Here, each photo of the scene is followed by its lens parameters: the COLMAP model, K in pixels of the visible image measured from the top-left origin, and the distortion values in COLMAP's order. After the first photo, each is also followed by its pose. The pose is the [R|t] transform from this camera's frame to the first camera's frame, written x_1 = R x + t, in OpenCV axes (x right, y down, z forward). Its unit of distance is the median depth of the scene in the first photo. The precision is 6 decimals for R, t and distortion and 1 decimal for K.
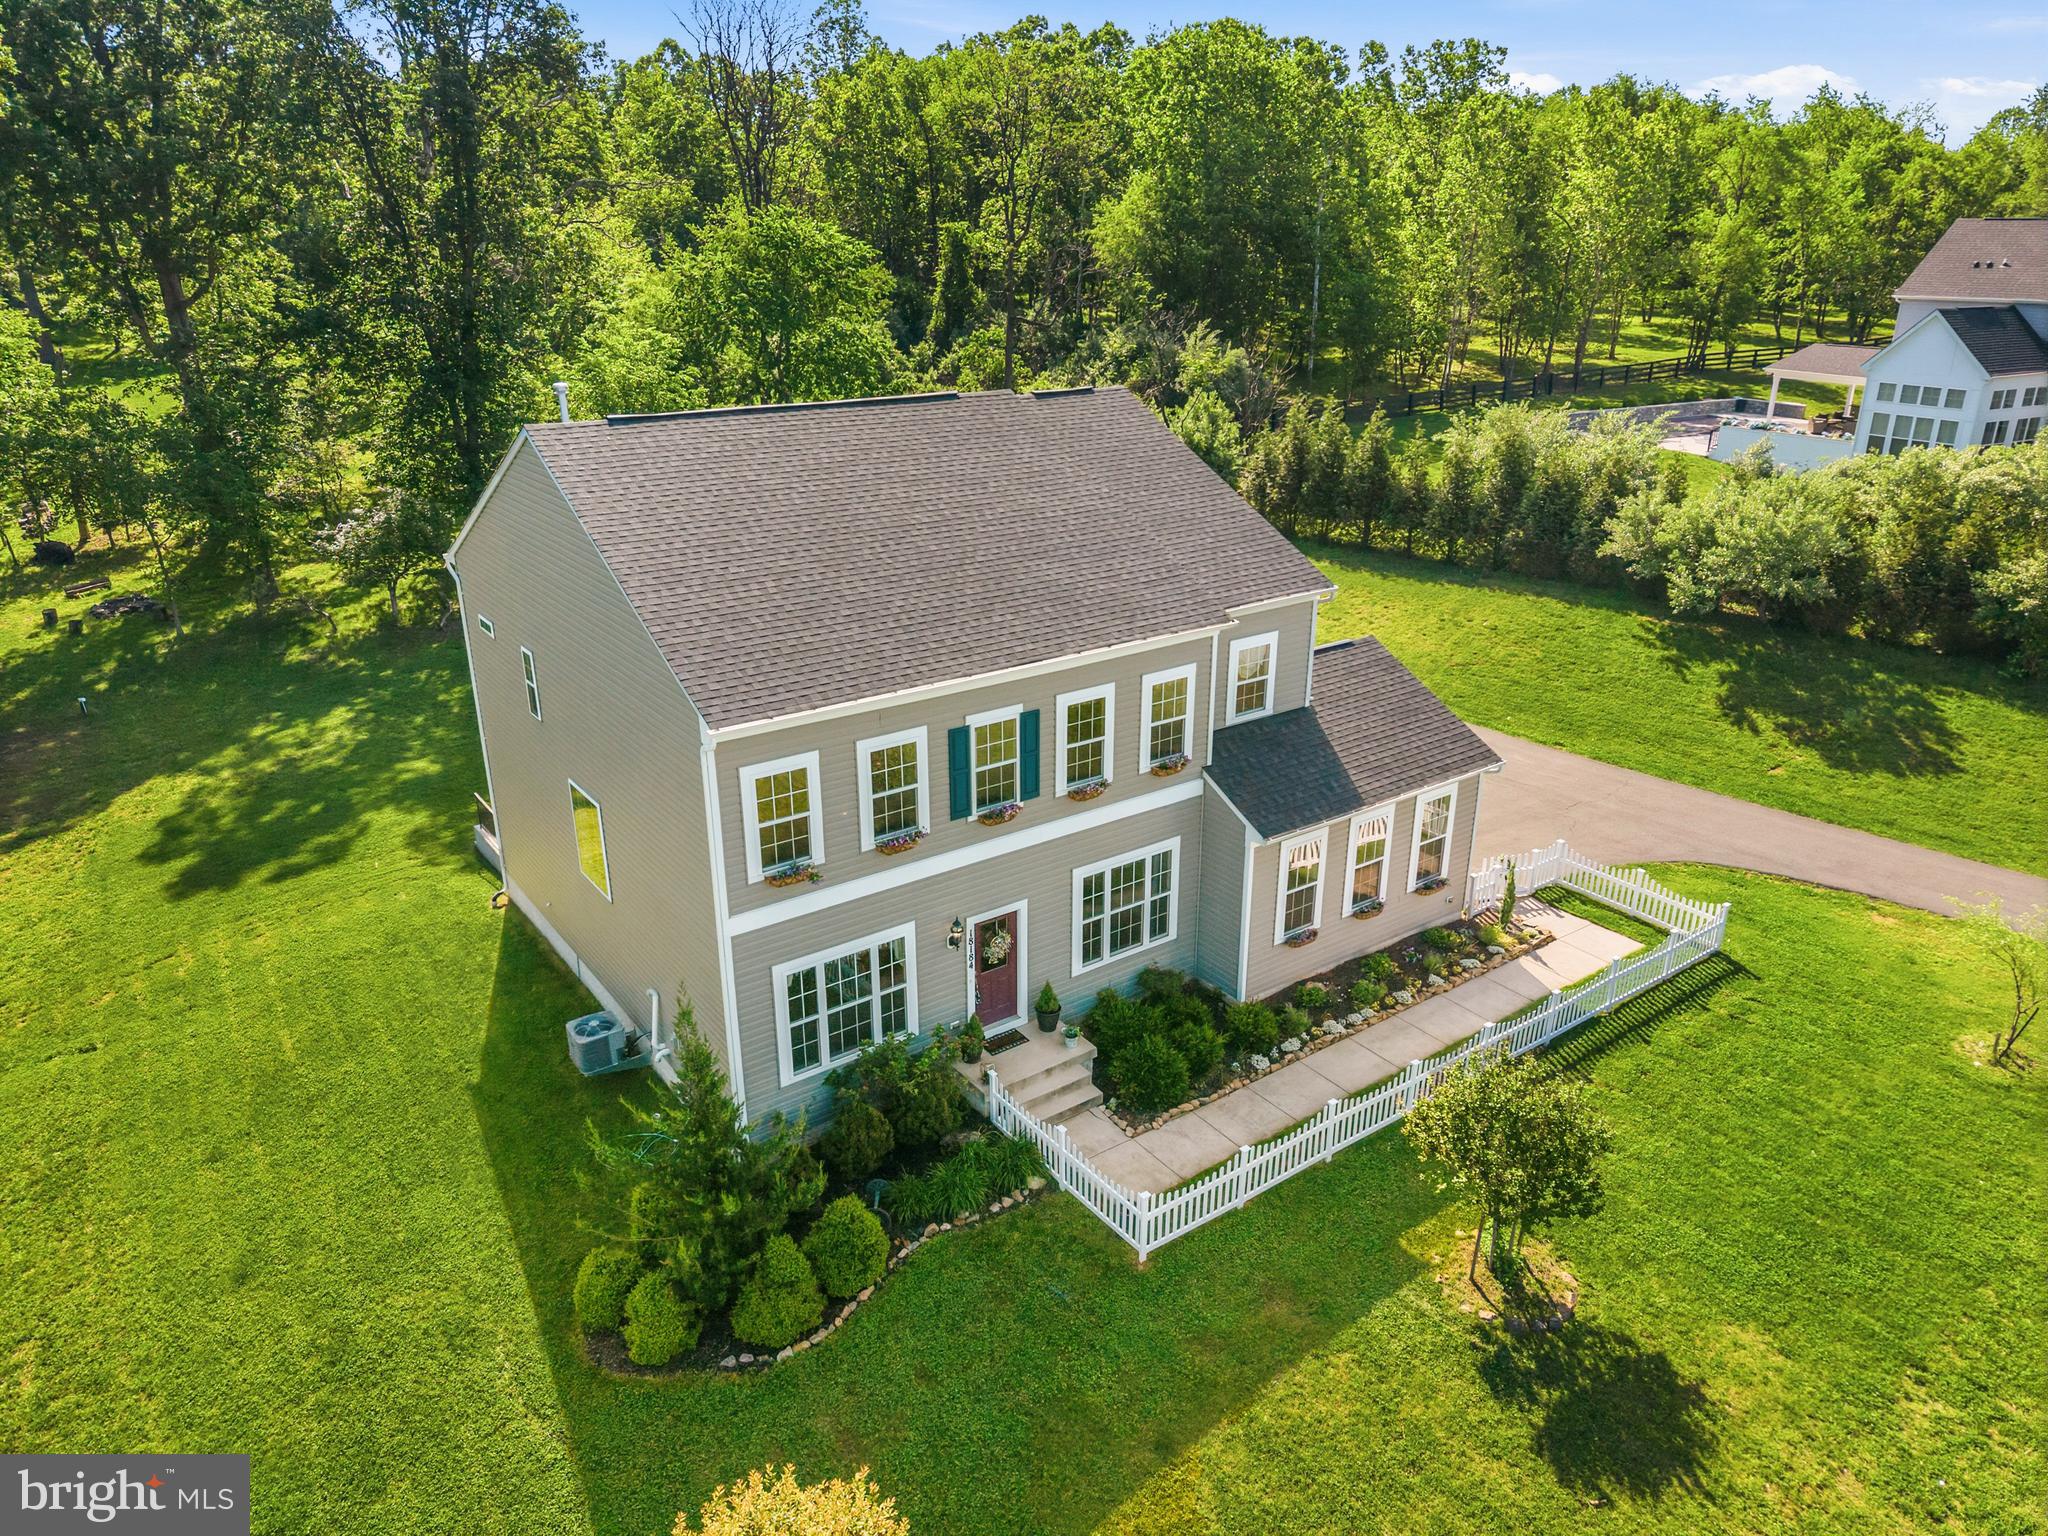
lens RADIAL K [[1383.1, 0, 1035.5], [0, 1383.1, 765.8], [0, 0, 1]] dist [0.006603, -0.010127]
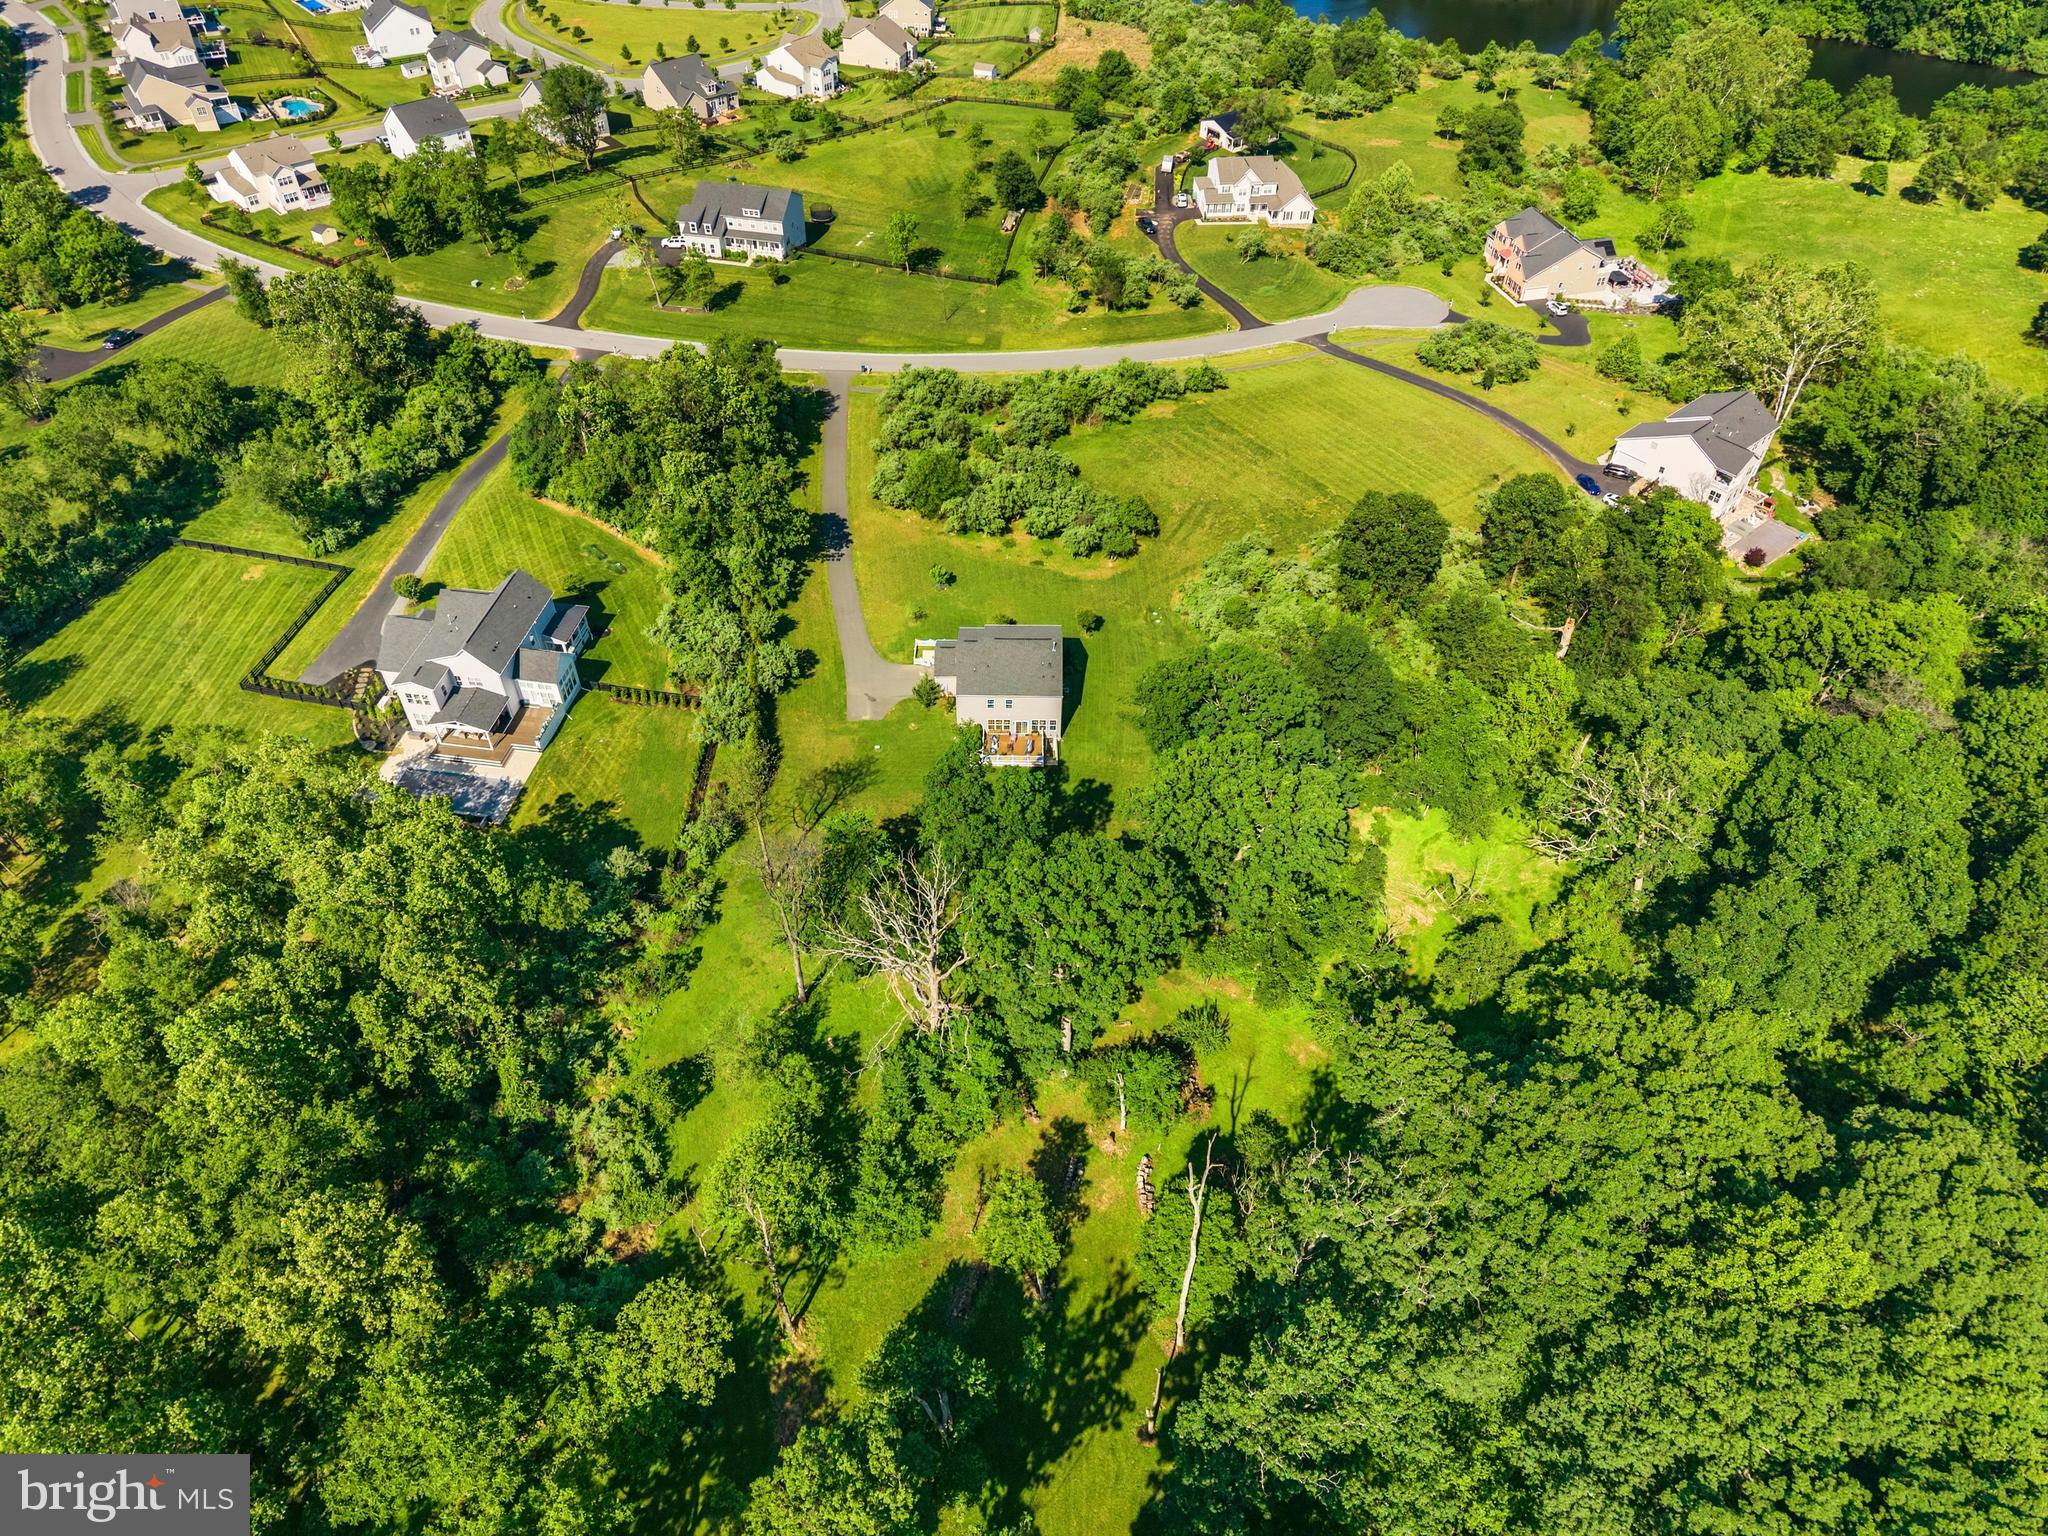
lens RADIAL K [[1383.1, 0, 1035.5], [0, 1383.1, 765.8], [0, 0, 1]] dist [0.006603, -0.010127]
pose [[-0.810595, -0.421677, 0.406355, -2.318994], [0.197404, 0.456535, 0.867529, -4.185791], [-0.551333, 0.783431, -0.286824, 2.434894]]
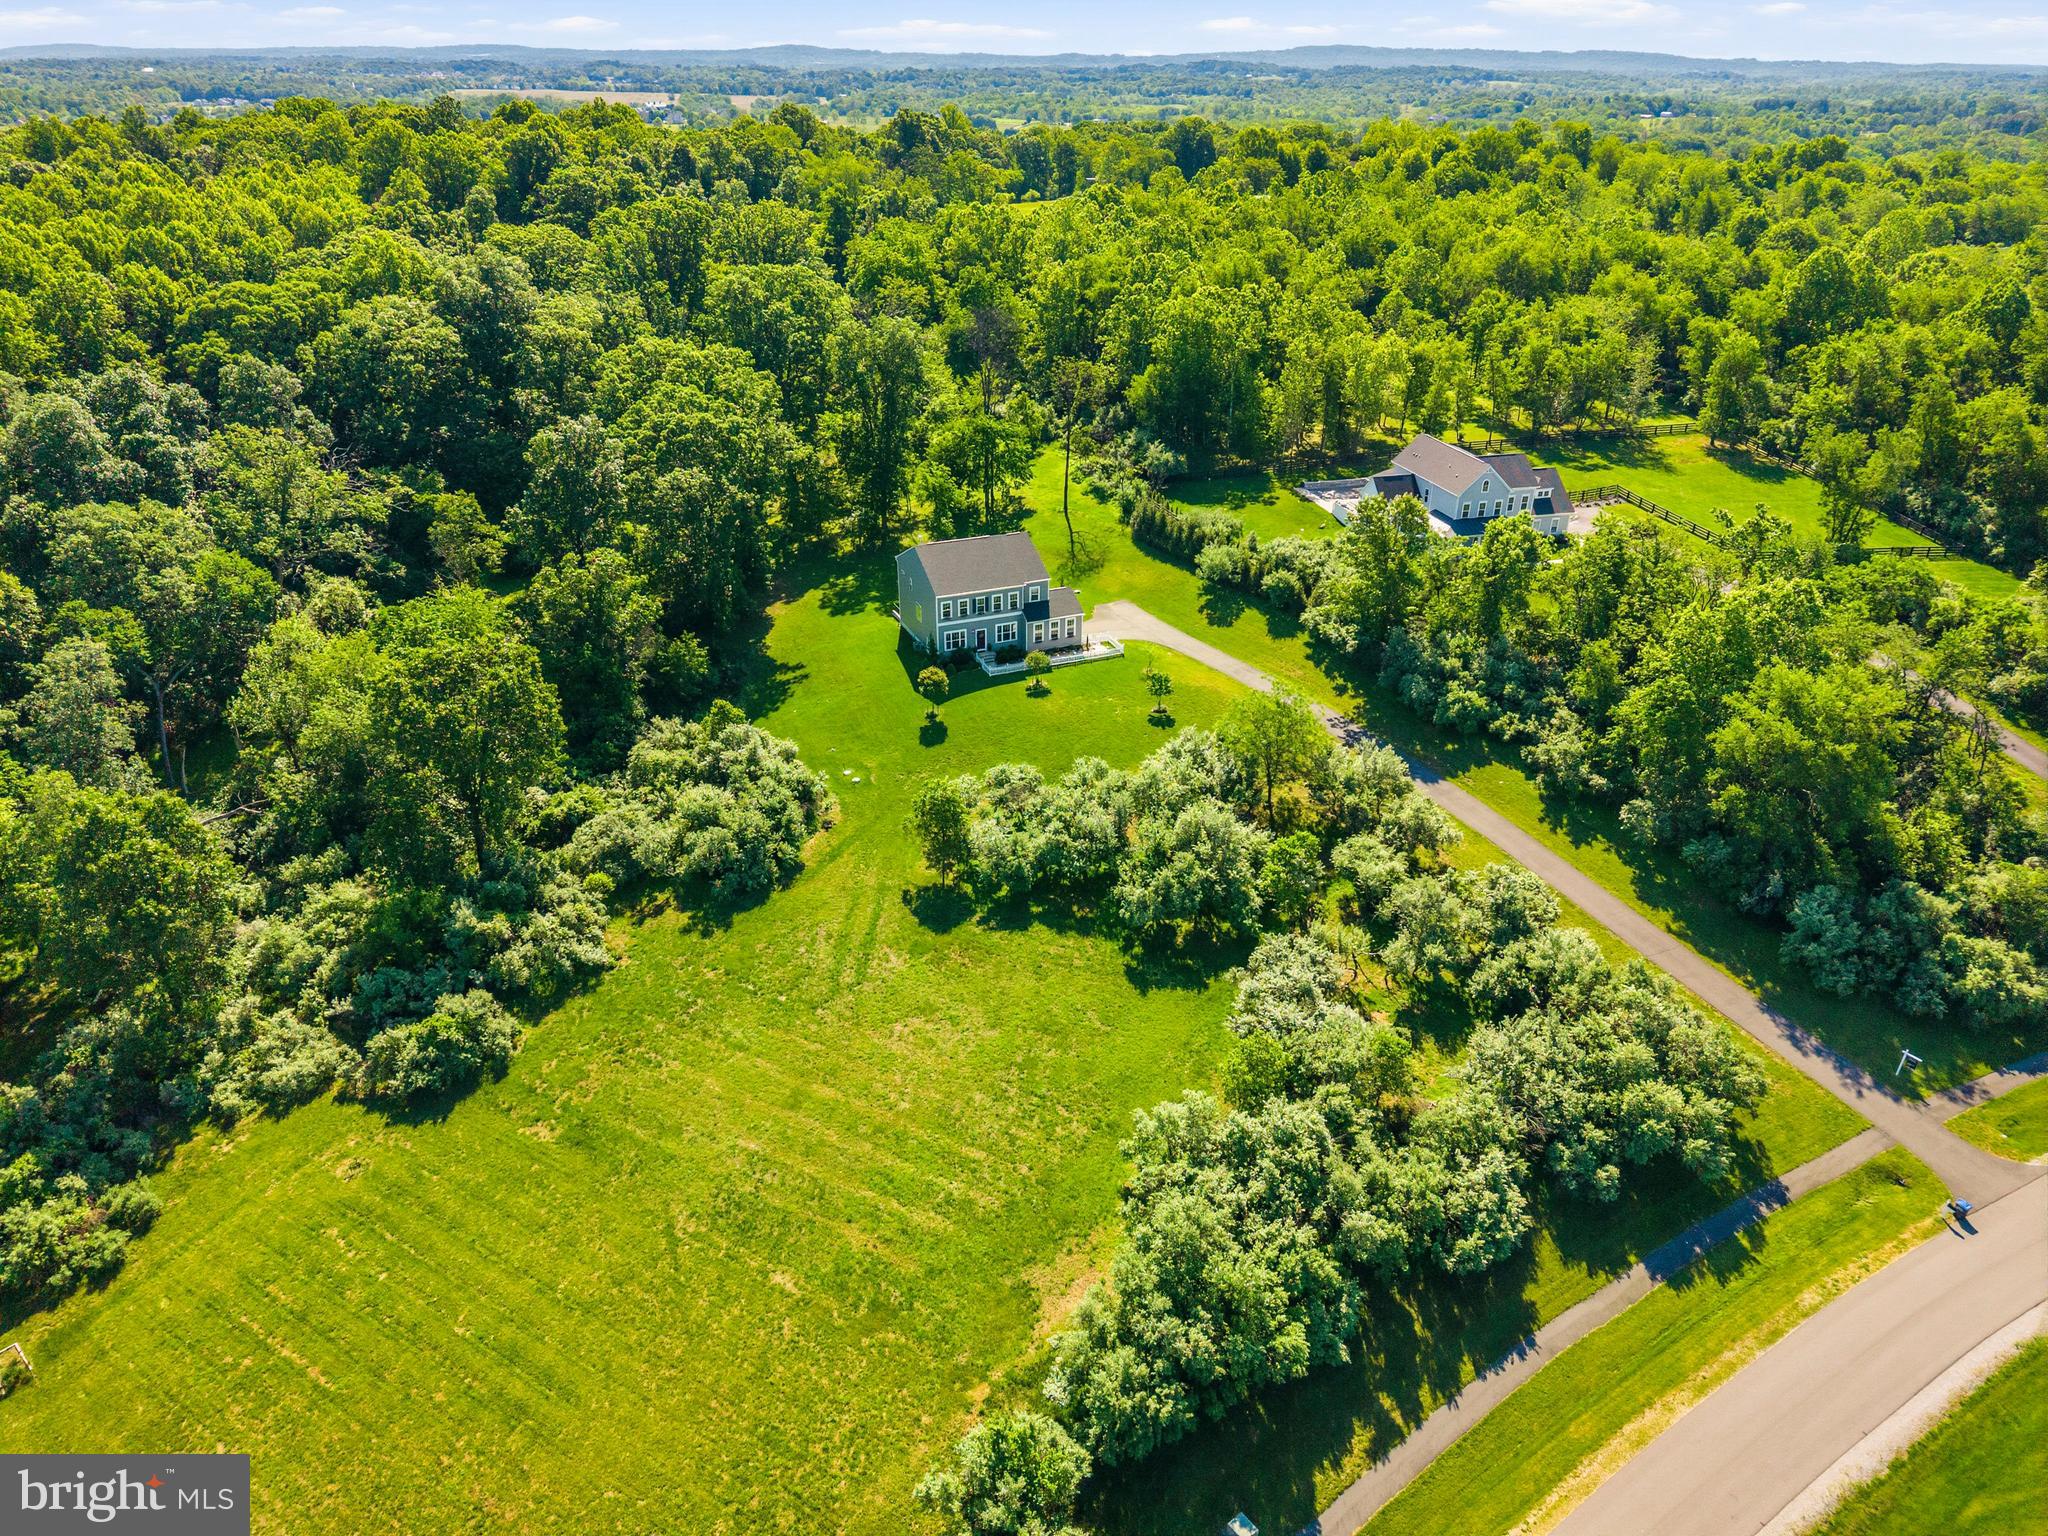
lens RADIAL K [[1383.1, 0, 1035.5], [0, 1383.1, 765.8], [0, 0, 1]] dist [0.006603, -0.010127]
pose [[0.978480, 0.114751, -0.171491, 0.967089], [-0.092760, 0.987009, 0.131181, -0.092476], [0.184316, -0.112450, 0.976413, -3.652474]]
